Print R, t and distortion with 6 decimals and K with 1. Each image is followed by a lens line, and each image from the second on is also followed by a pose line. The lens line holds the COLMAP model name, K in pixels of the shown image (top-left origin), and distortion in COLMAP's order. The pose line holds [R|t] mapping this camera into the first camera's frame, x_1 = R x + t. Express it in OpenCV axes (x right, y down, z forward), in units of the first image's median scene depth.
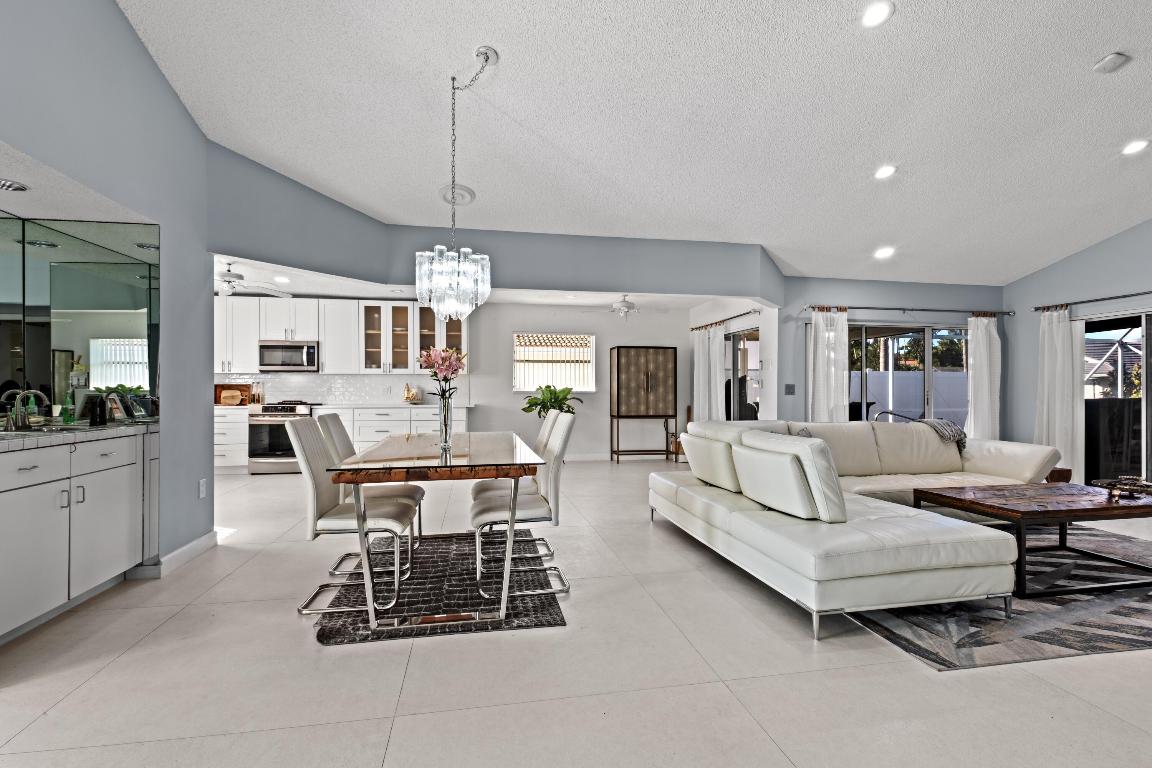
lens RADIAL K [[554.2, 0, 576.0], [0, 554.2, 384.0], [0, 0, 1]] dist [0.015783, 0.000264]
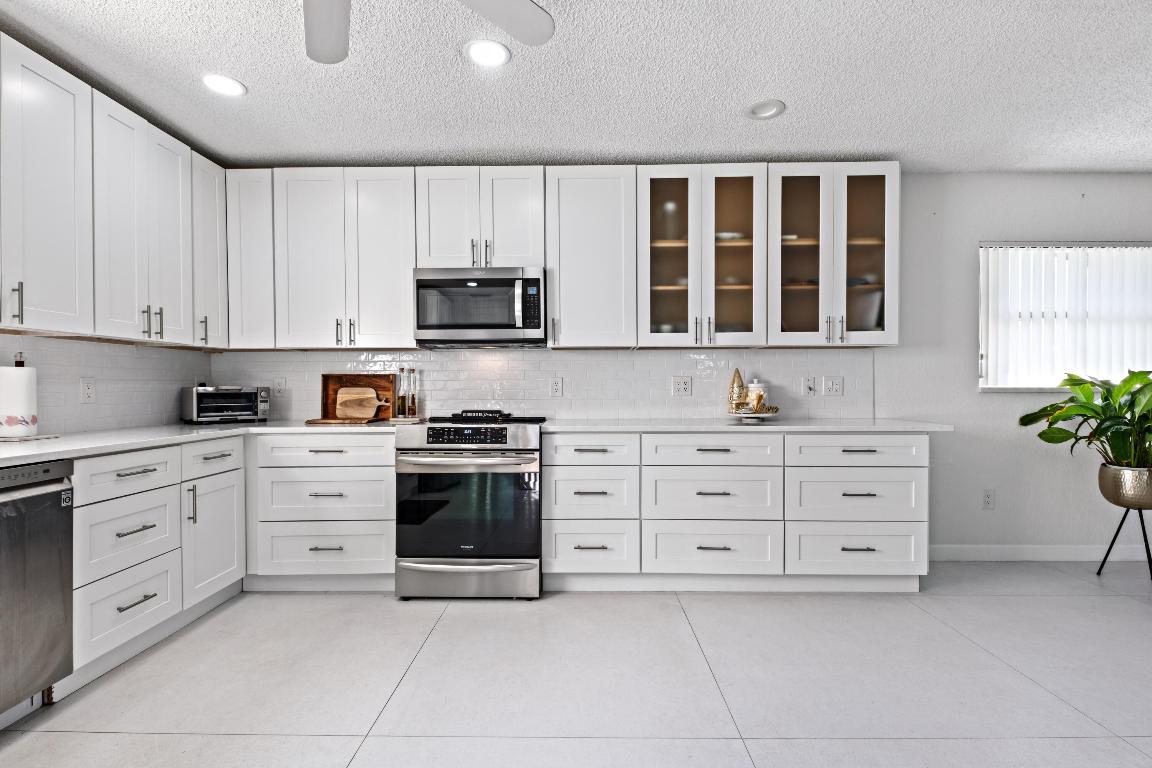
lens RADIAL K [[554.2, 0, 576.0], [0, 554.2, 384.0], [0, 0, 1]] dist [0.015783, 0.000264]
pose [[0.981994, -0.004578, -0.188856, -0.362668], [0.005796, 0.999966, 0.005897, 0.006903], [0.188823, -0.006885, 0.981987, 0.597346]]
